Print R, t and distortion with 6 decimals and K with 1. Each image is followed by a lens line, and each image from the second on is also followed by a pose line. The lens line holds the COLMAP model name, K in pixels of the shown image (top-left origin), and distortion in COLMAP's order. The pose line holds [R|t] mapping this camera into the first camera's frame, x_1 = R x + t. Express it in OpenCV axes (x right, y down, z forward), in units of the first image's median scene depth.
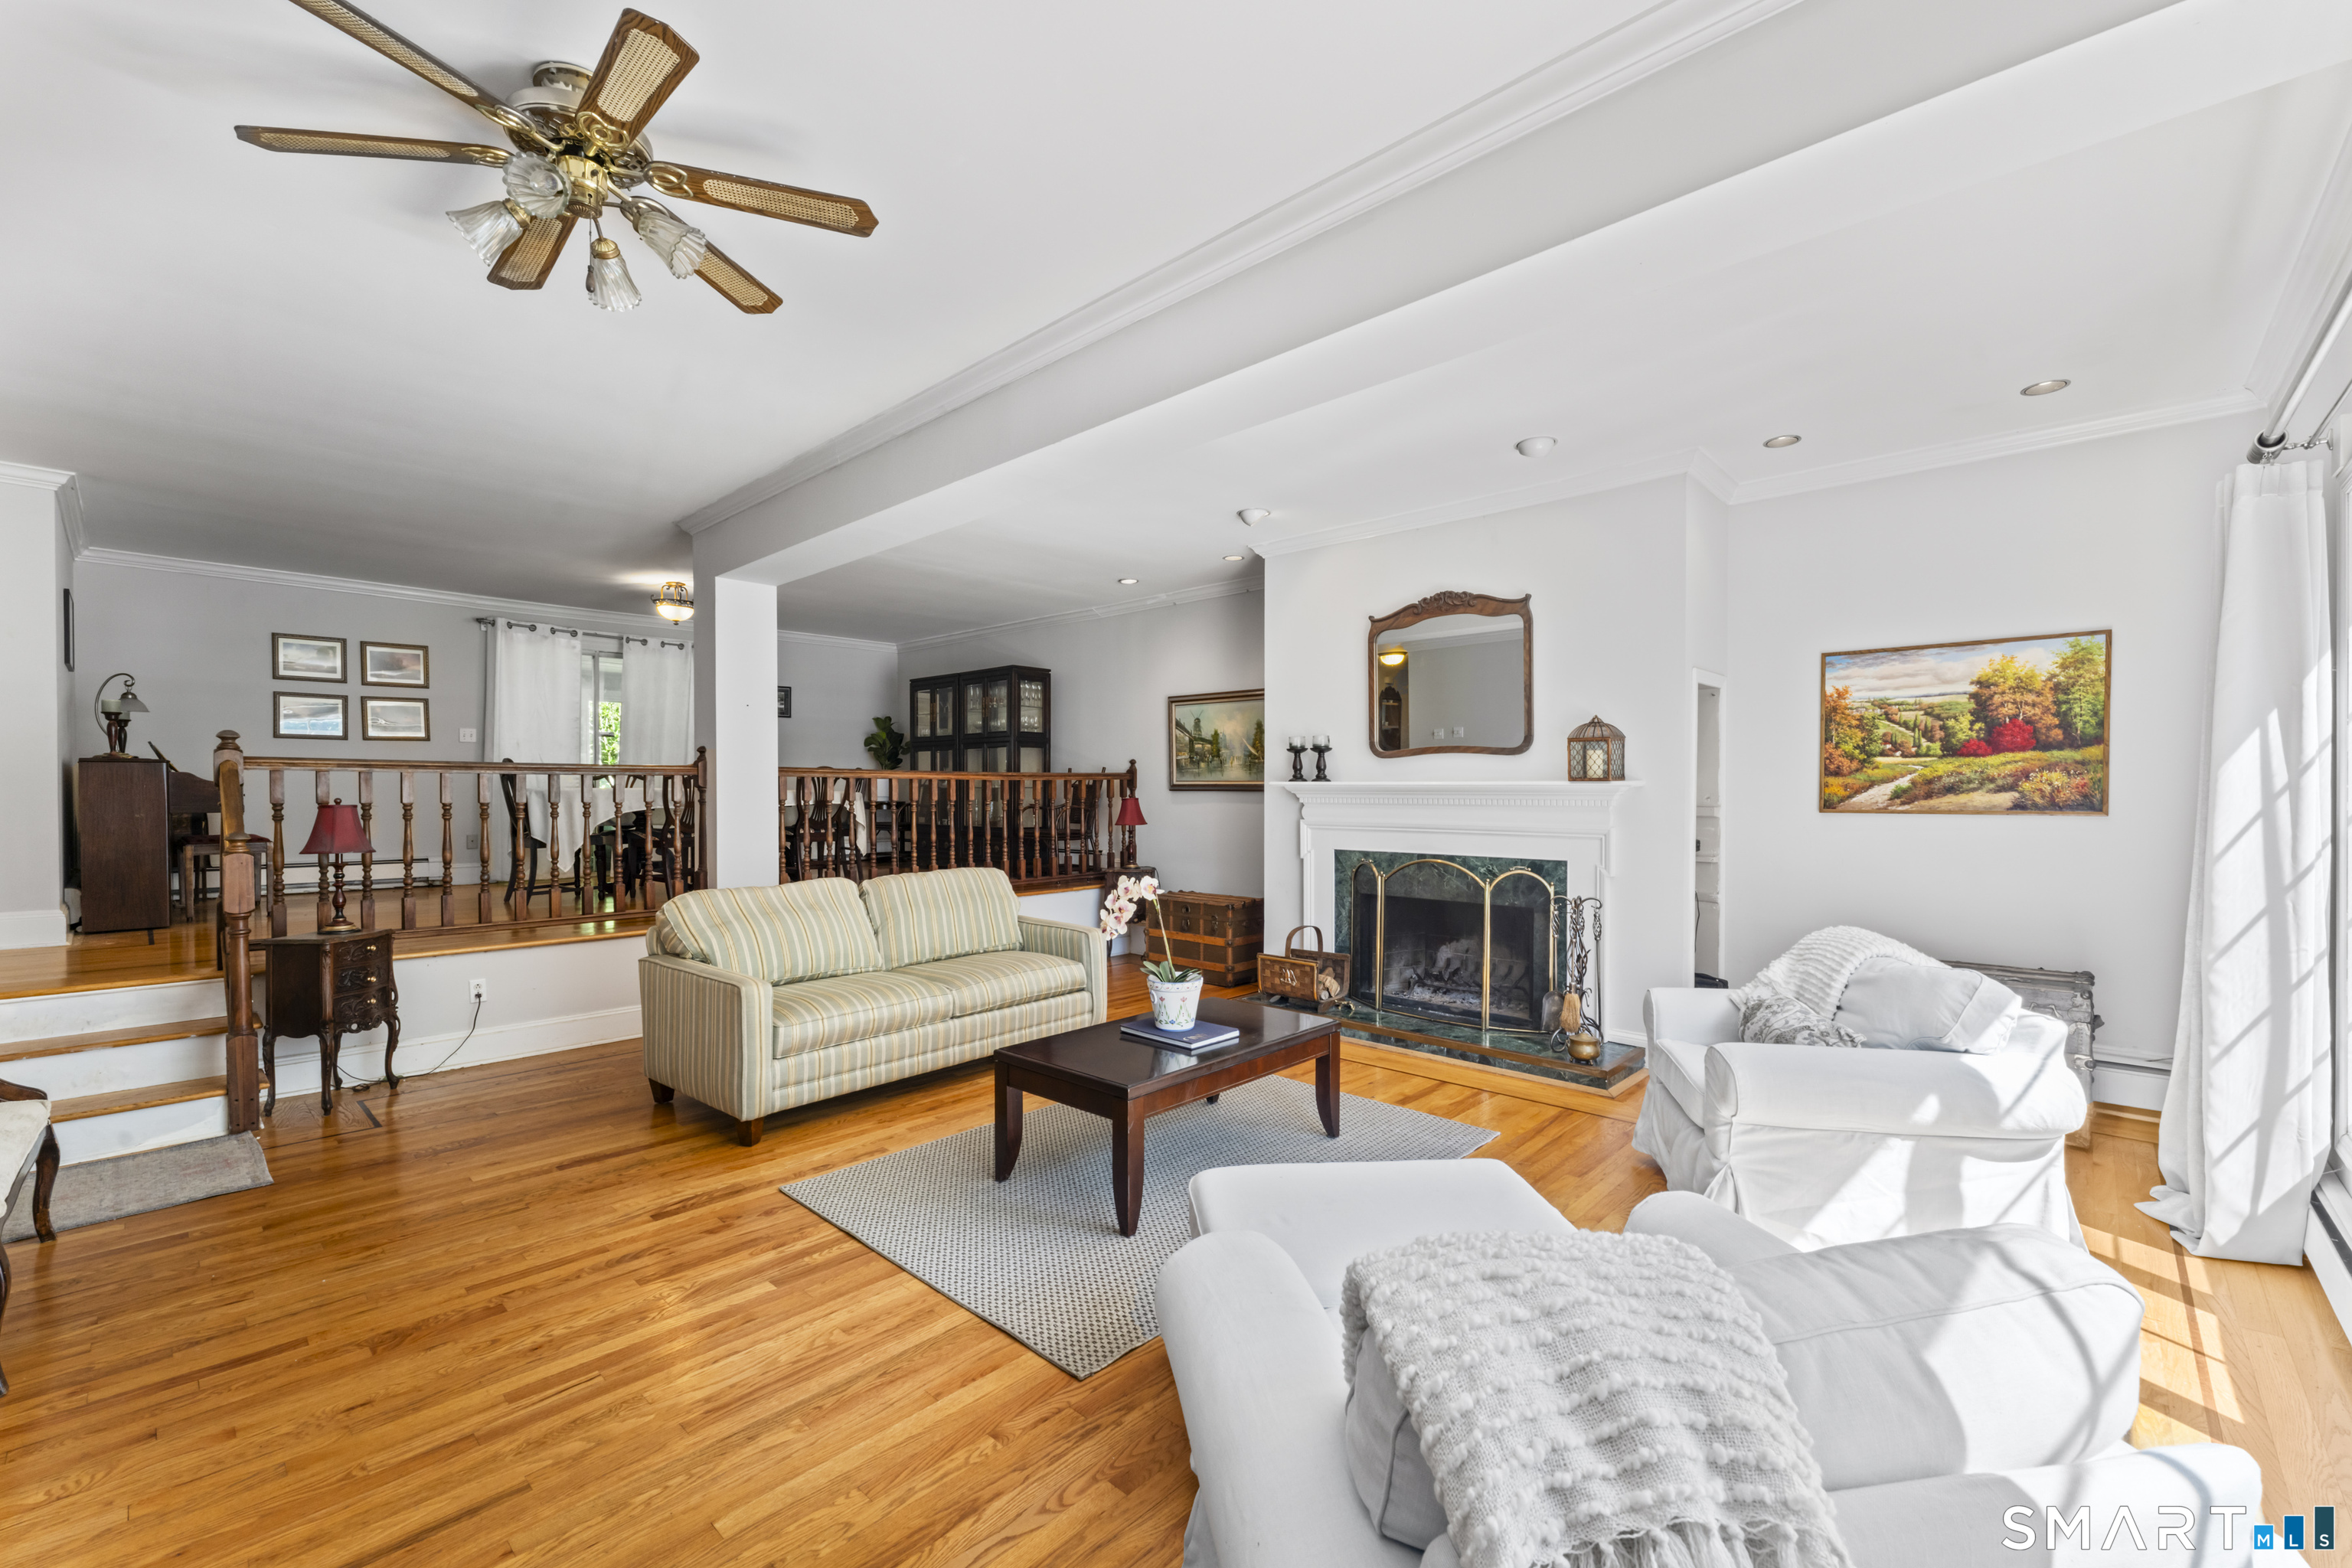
lens RADIAL K [[973.5, 0, 1180.0], [0, 973.5, 795.9], [0, 0, 1]] dist [0.000348, -0.000174]
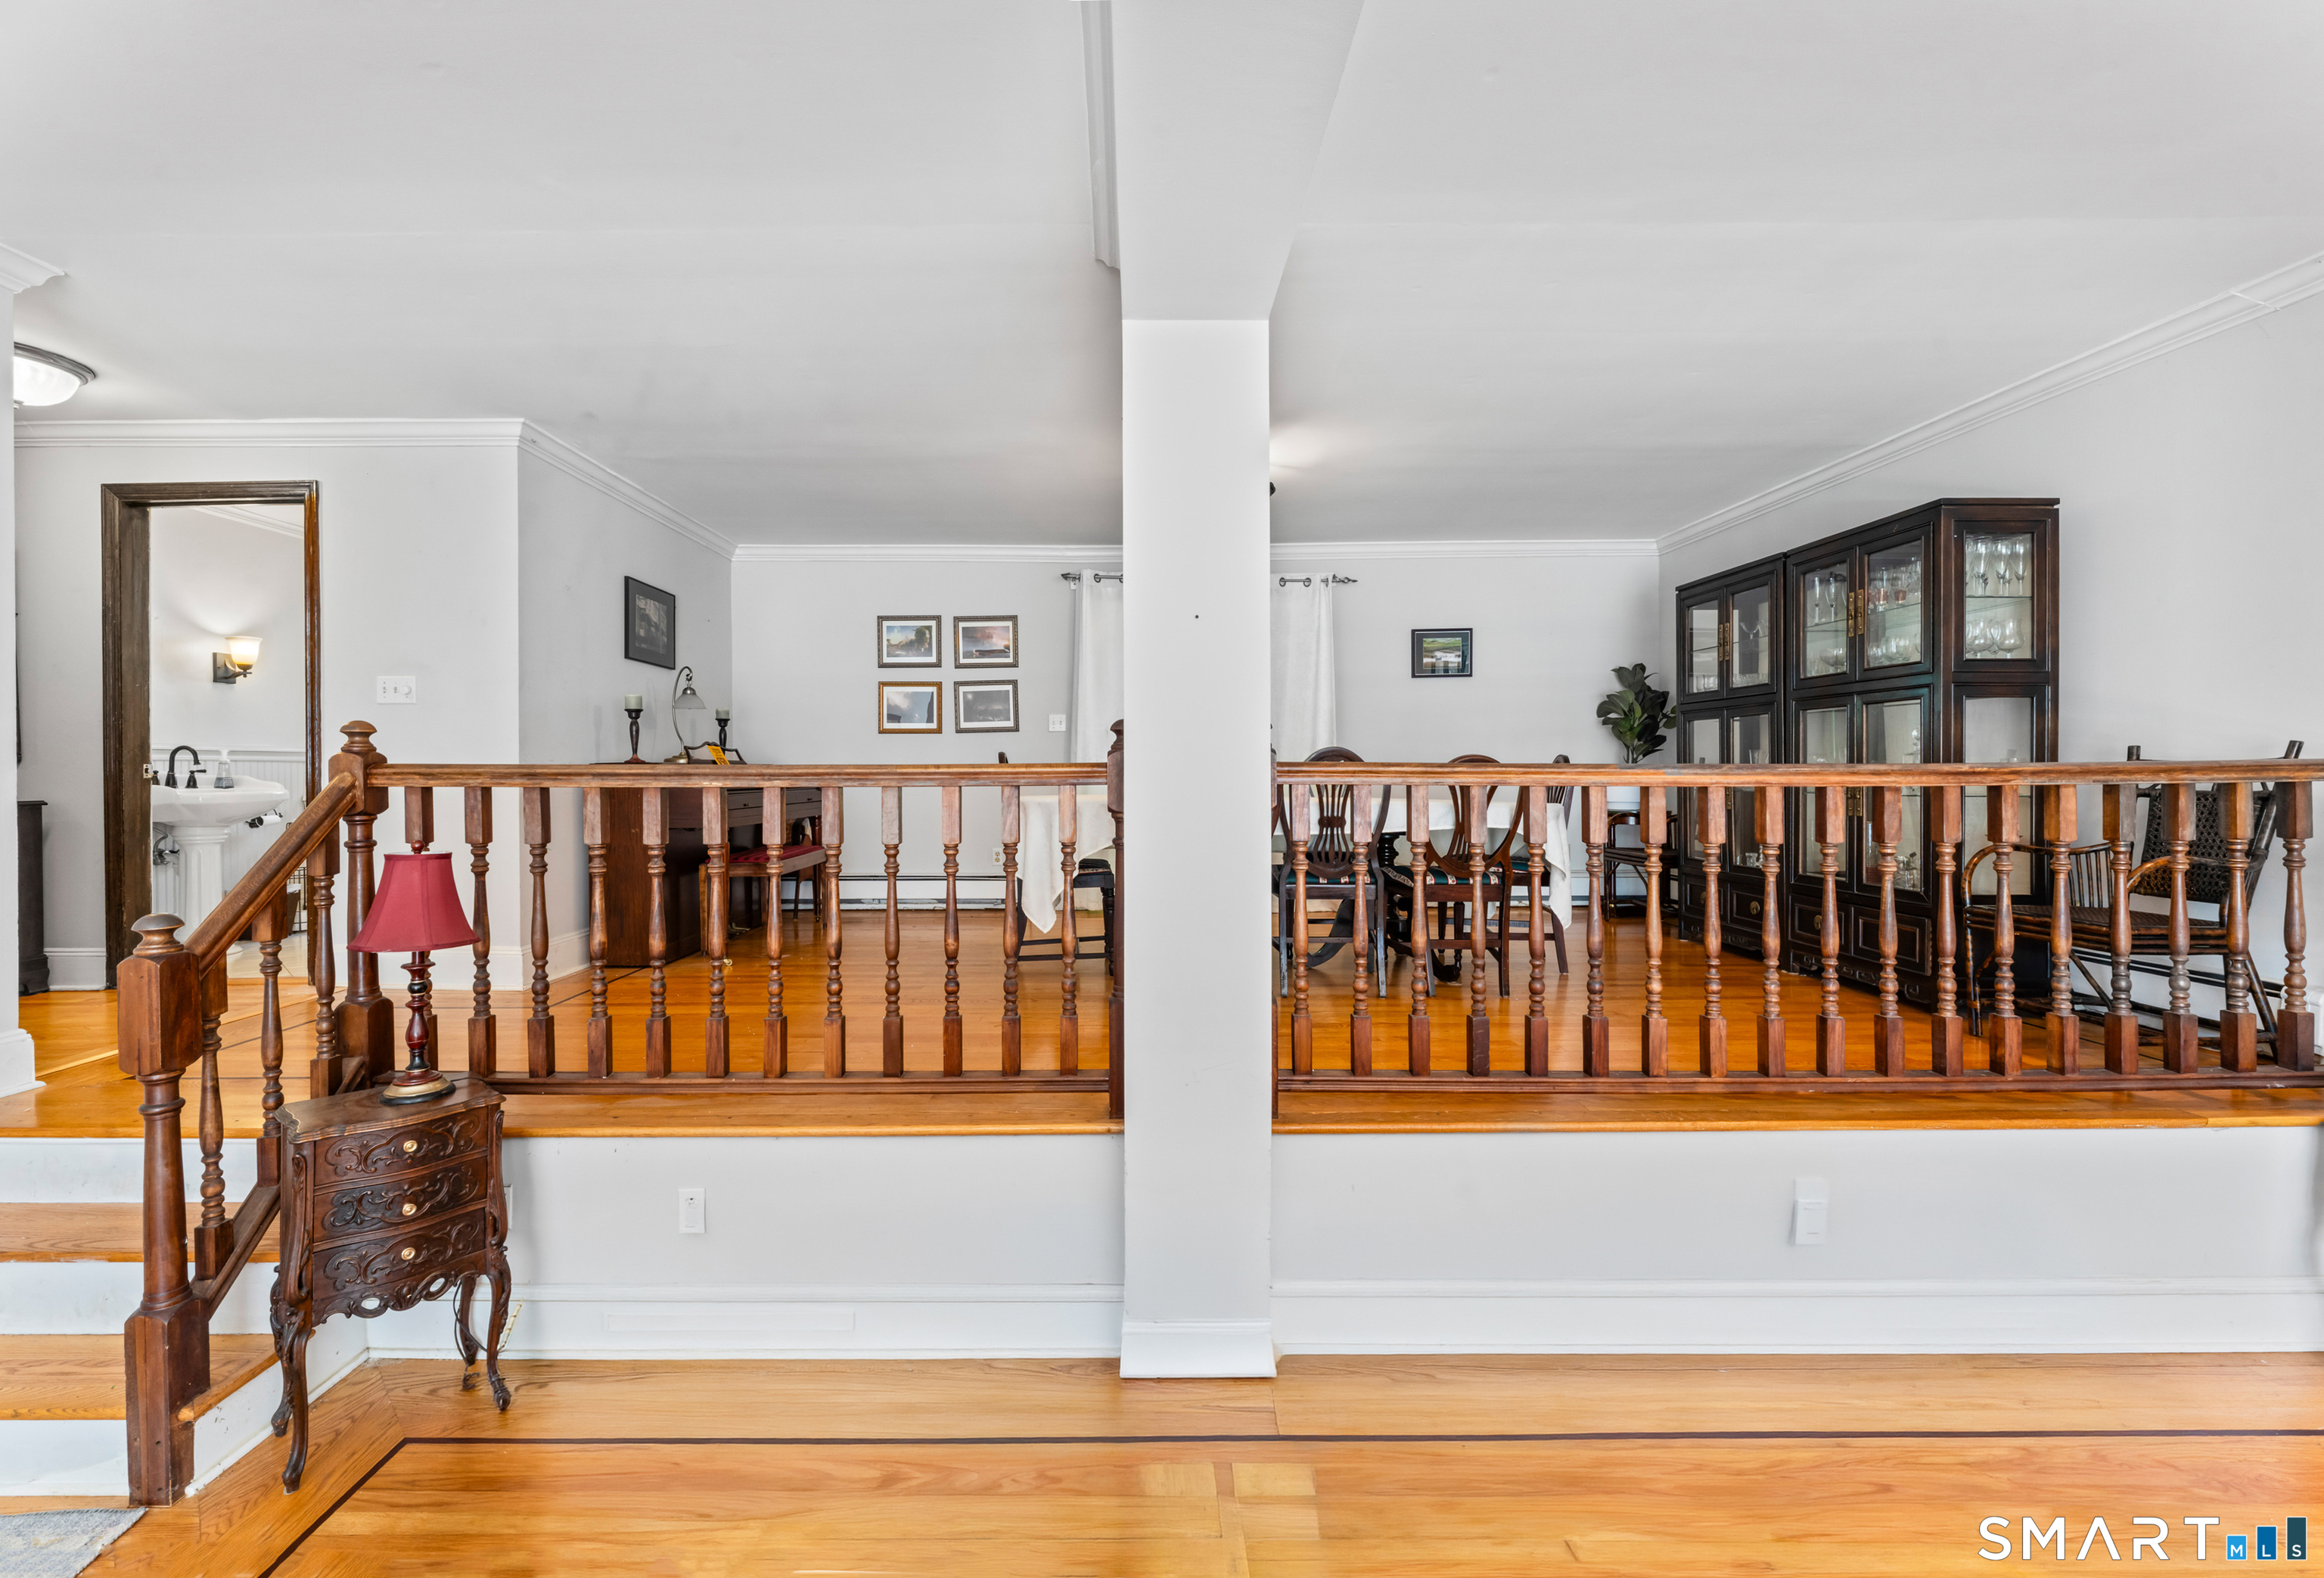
lens RADIAL K [[925.3, 0, 1151.4], [0, 925.3, 778.2], [0, 0, 1]] dist [-0.010341, -0.000047]
pose [[0.683727, 0.003283, -0.729731, -0.114783], [-0.001722, 0.999994, 0.002886, -0.017604], [0.729736, -0.000717, 0.683729, 0.484858]]
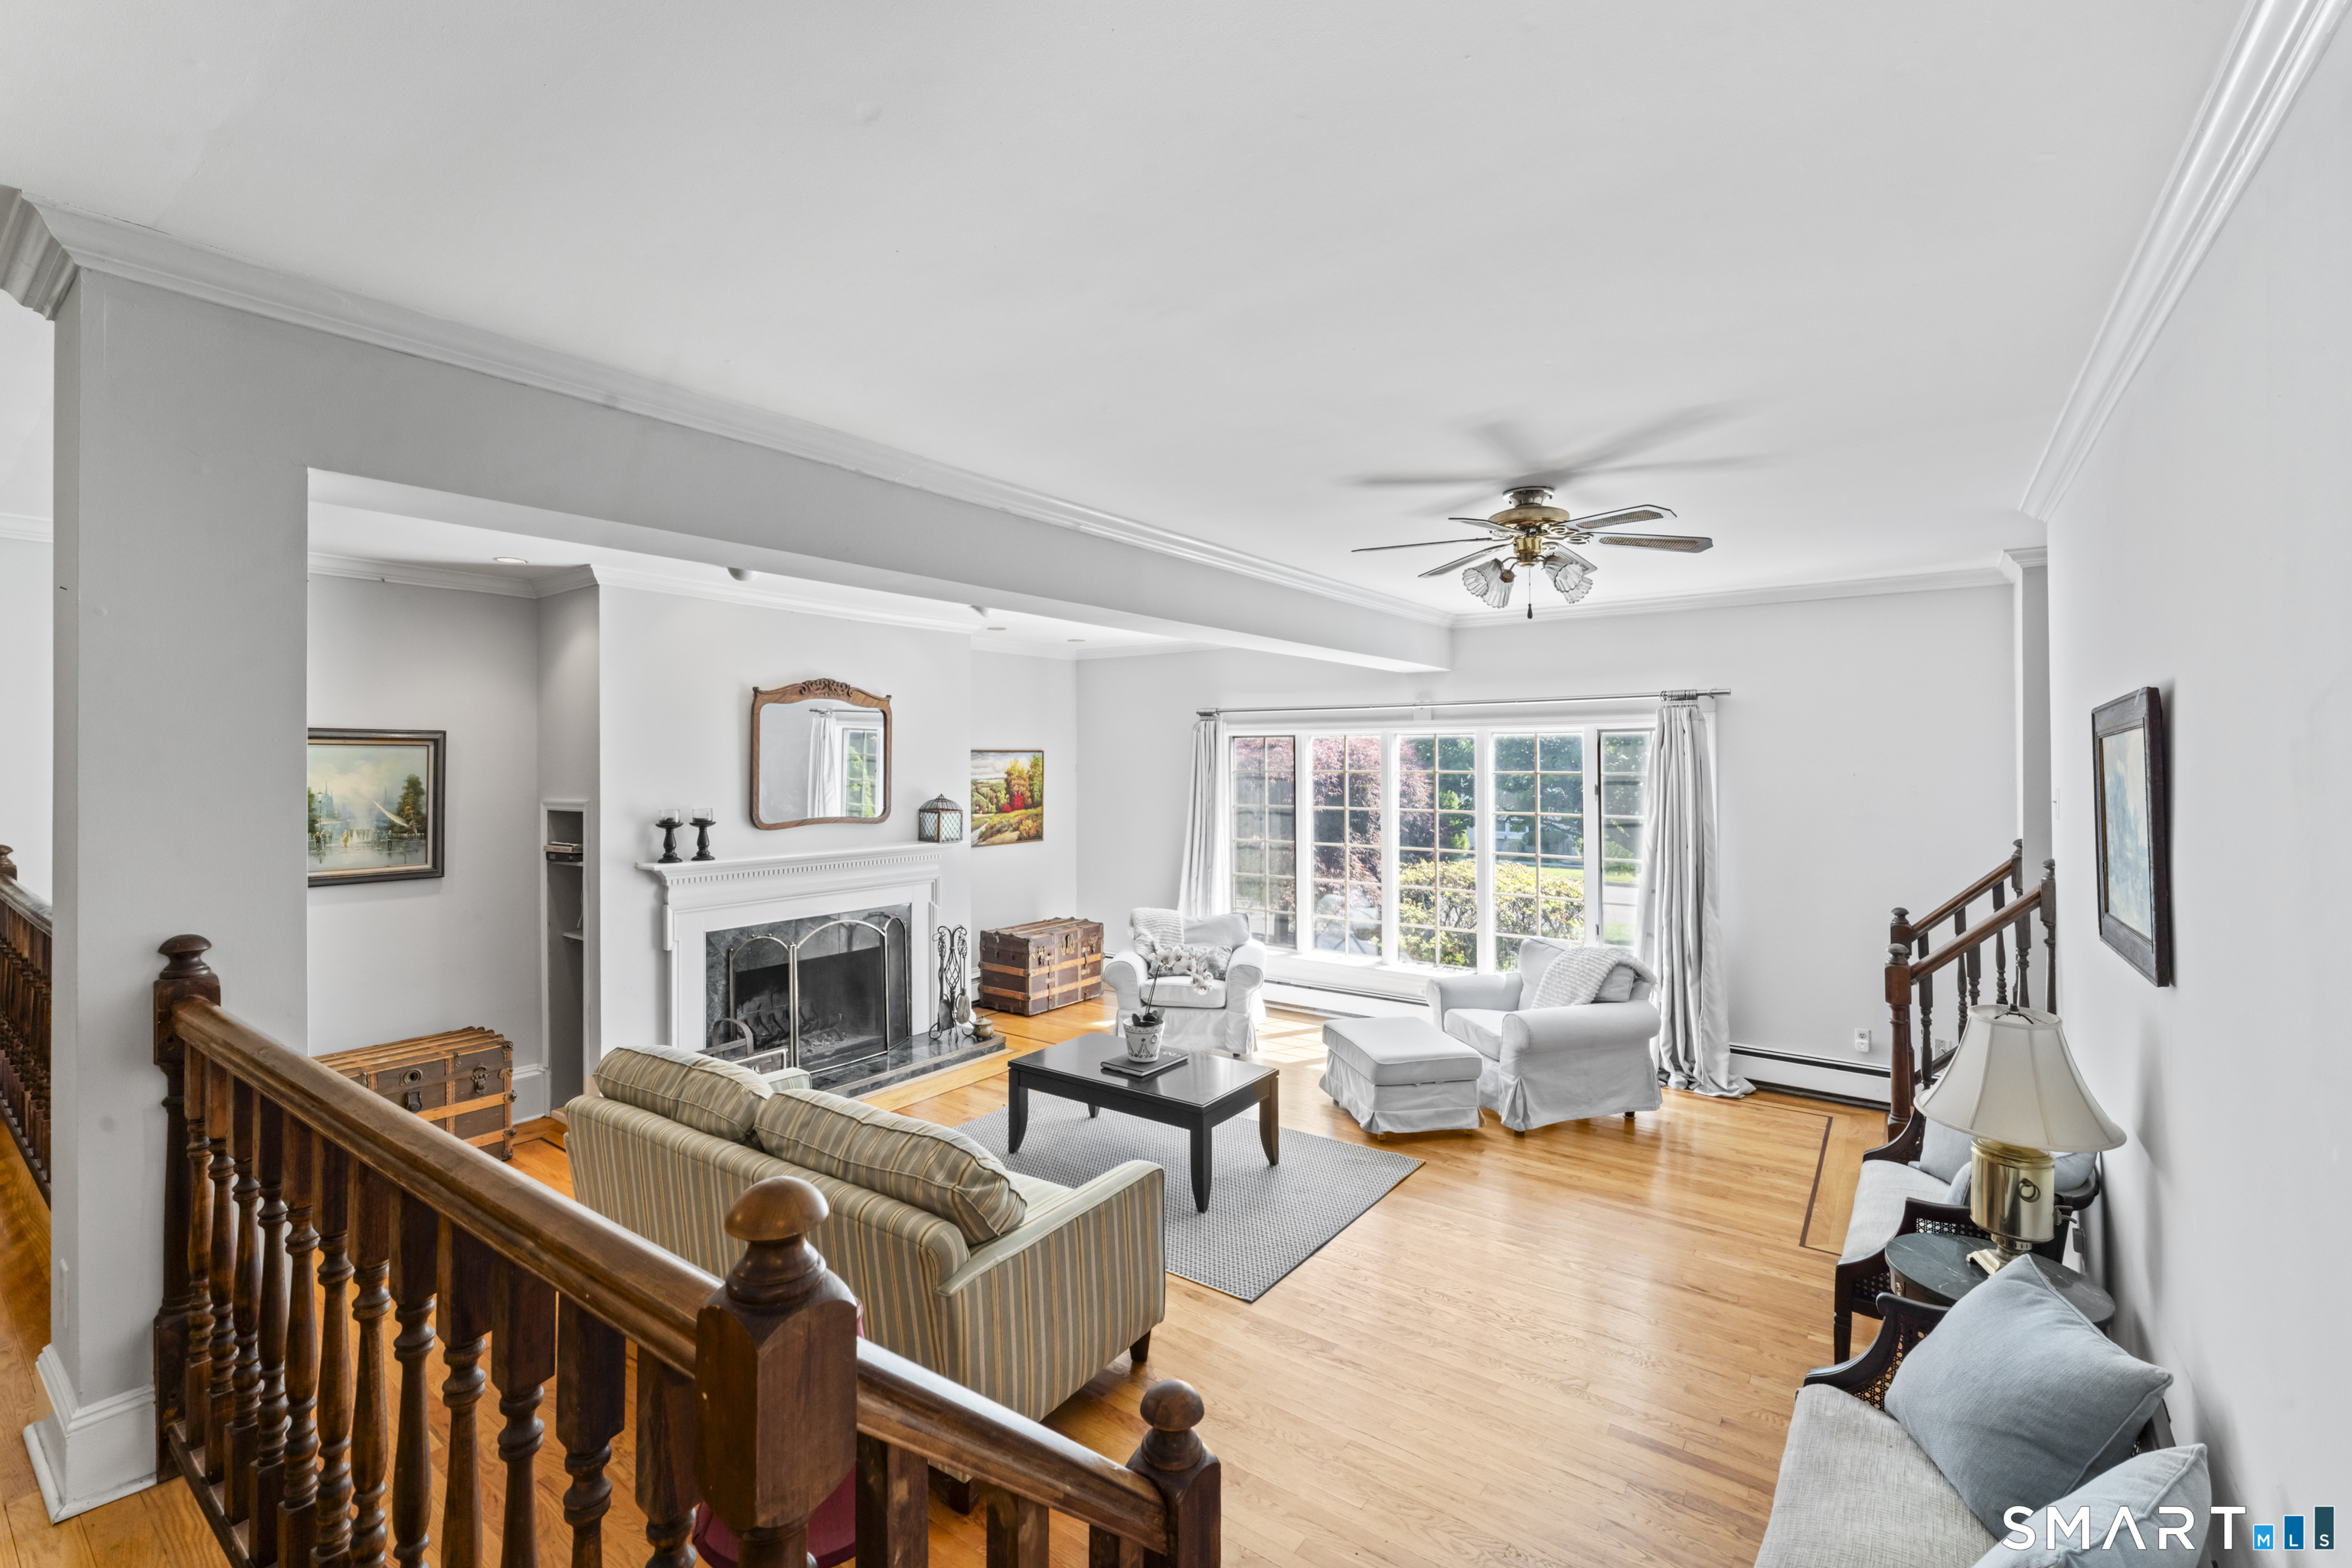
lens RADIAL K [[1010.8, 0, 1175.6], [0, 1010.8, 759.2], [0, 0, 1]] dist [-0.000180, -0.000040]
pose [[-0.112515, -0.000767, 0.993650, -0.940783], [0.004442, 0.999989, 0.001275, -0.120286], [-0.993640, 0.004557, -0.112510, 0.751284]]
